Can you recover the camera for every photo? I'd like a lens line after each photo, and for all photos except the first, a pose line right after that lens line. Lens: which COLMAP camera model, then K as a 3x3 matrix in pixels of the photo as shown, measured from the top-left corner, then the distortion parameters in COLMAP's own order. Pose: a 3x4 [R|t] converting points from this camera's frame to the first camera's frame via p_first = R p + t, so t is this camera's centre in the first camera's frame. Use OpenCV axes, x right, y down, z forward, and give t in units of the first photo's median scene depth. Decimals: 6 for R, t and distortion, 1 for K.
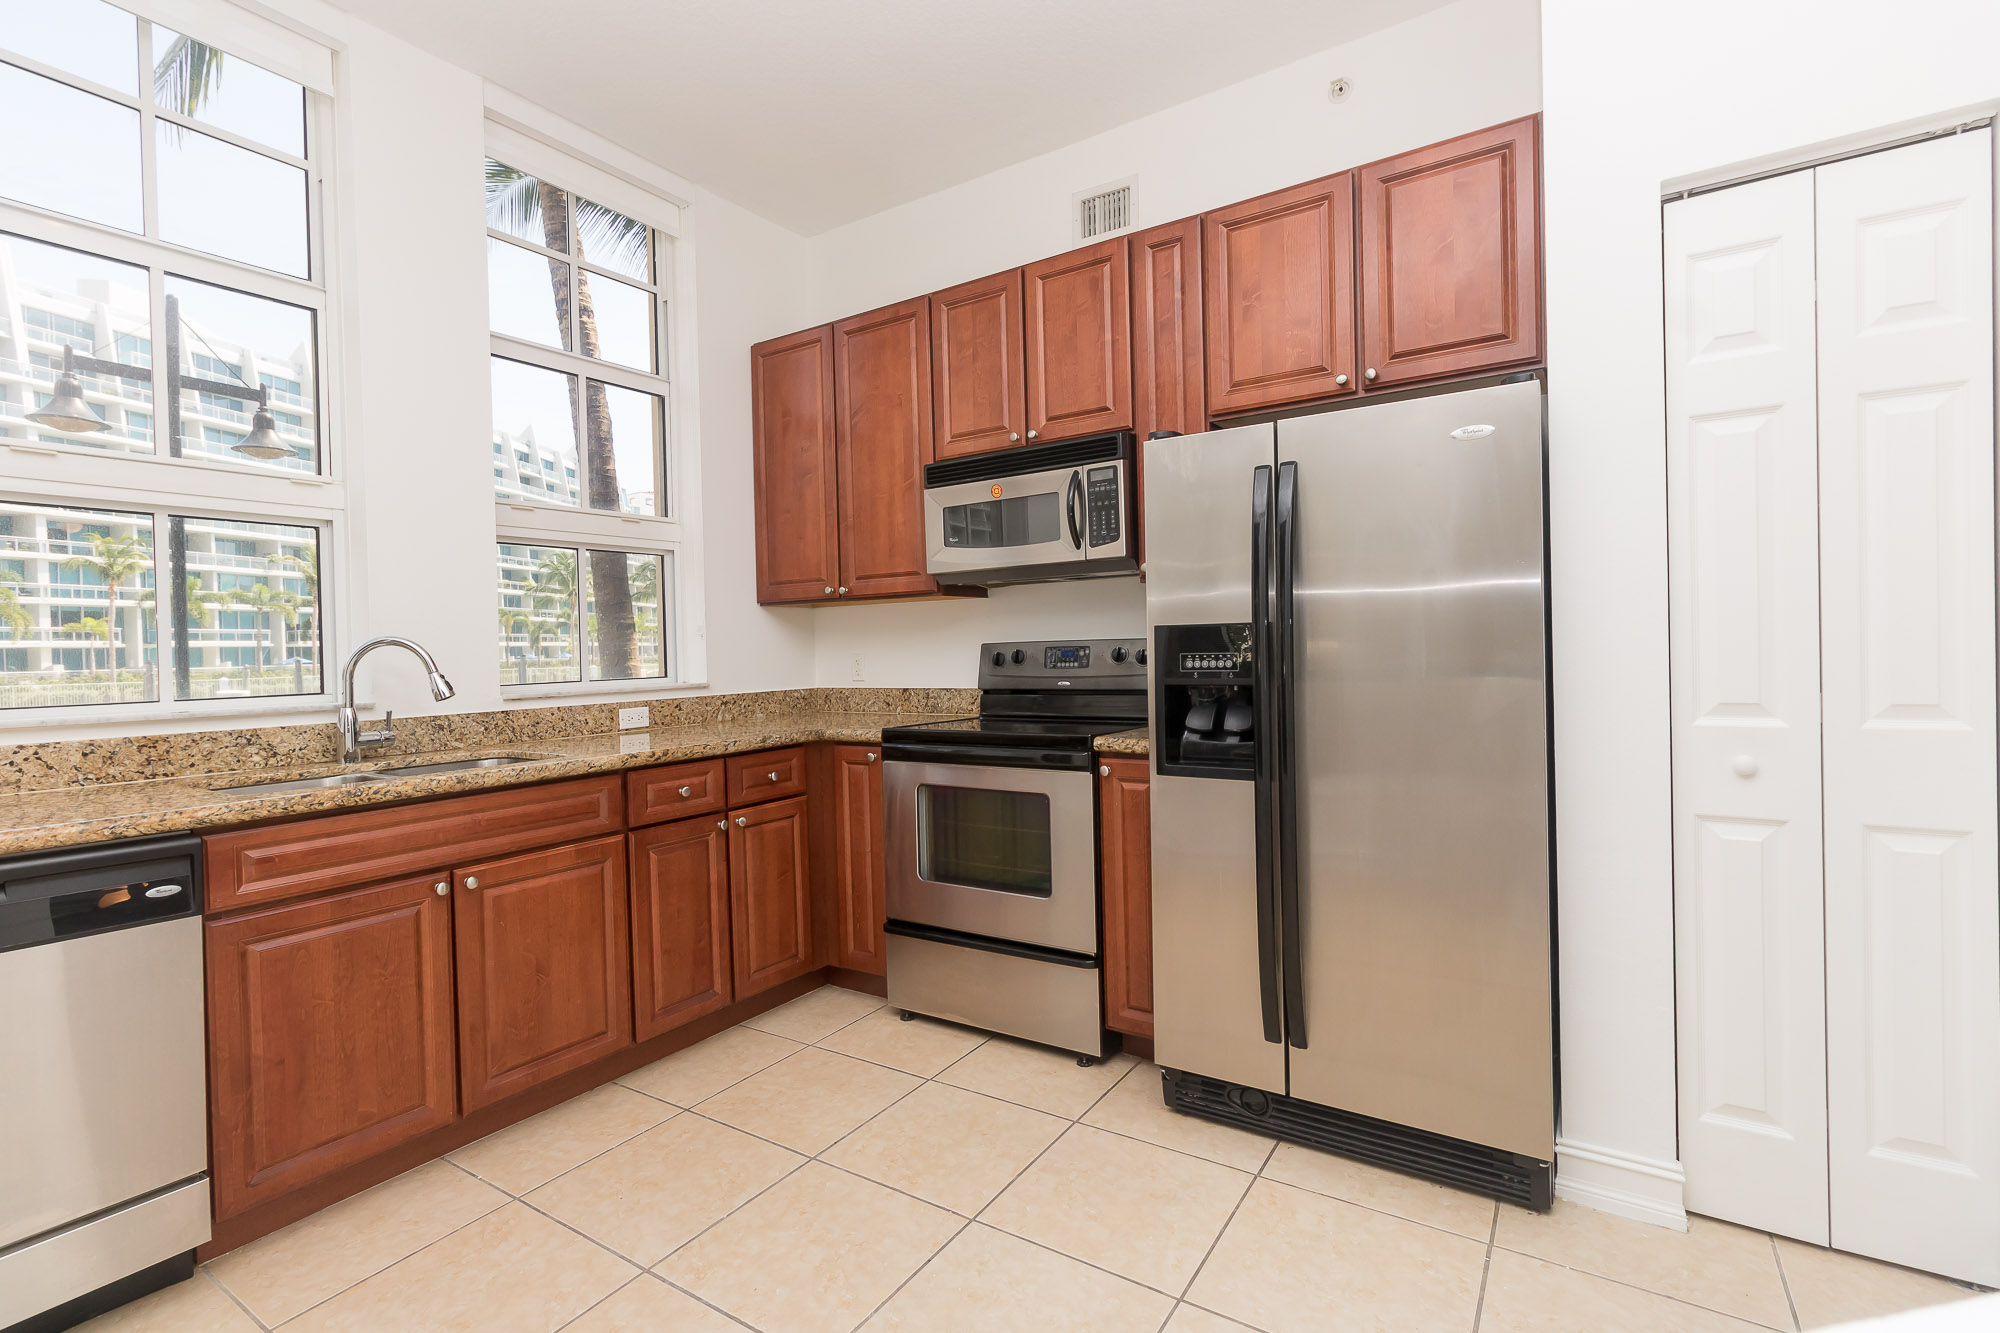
lens RADIAL K [[924.7, 0, 999.3], [0, 924.7, 659.5], [0, 0, 1]] dist [0.002397, 0.000427]
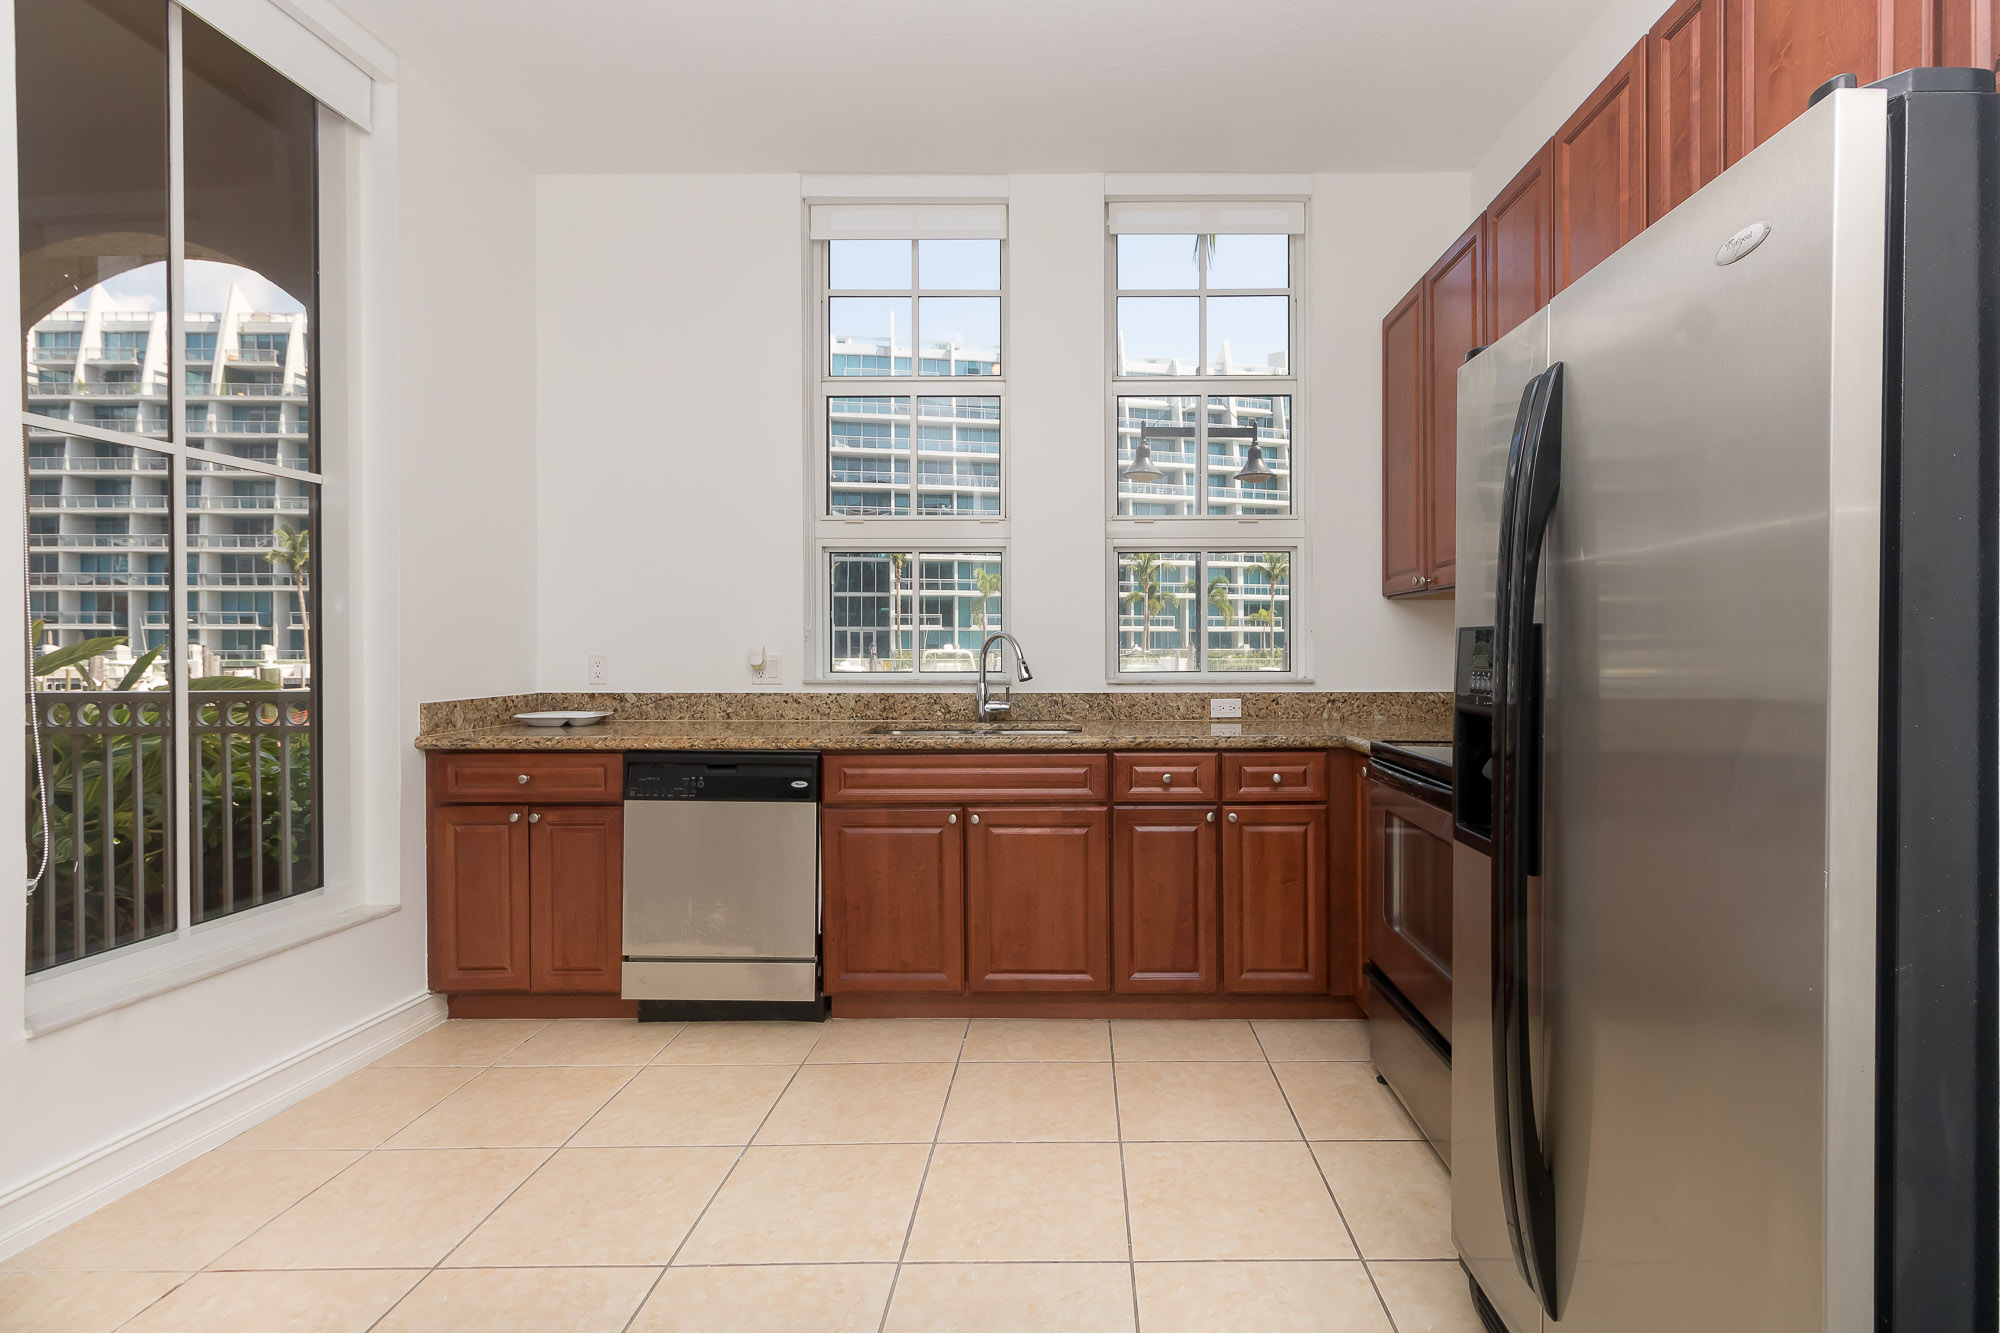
lens RADIAL K [[926.7, 0, 1003.6], [0, 926.7, 655.0], [0, 0, 1]] dist [0.001529, -0.000173]
pose [[0.545993, 0.029641, -0.837265, 0.409175], [-0.023392, 0.999524, 0.020131, -0.015650], [0.837463, 0.008594, 0.546426, 0.227483]]
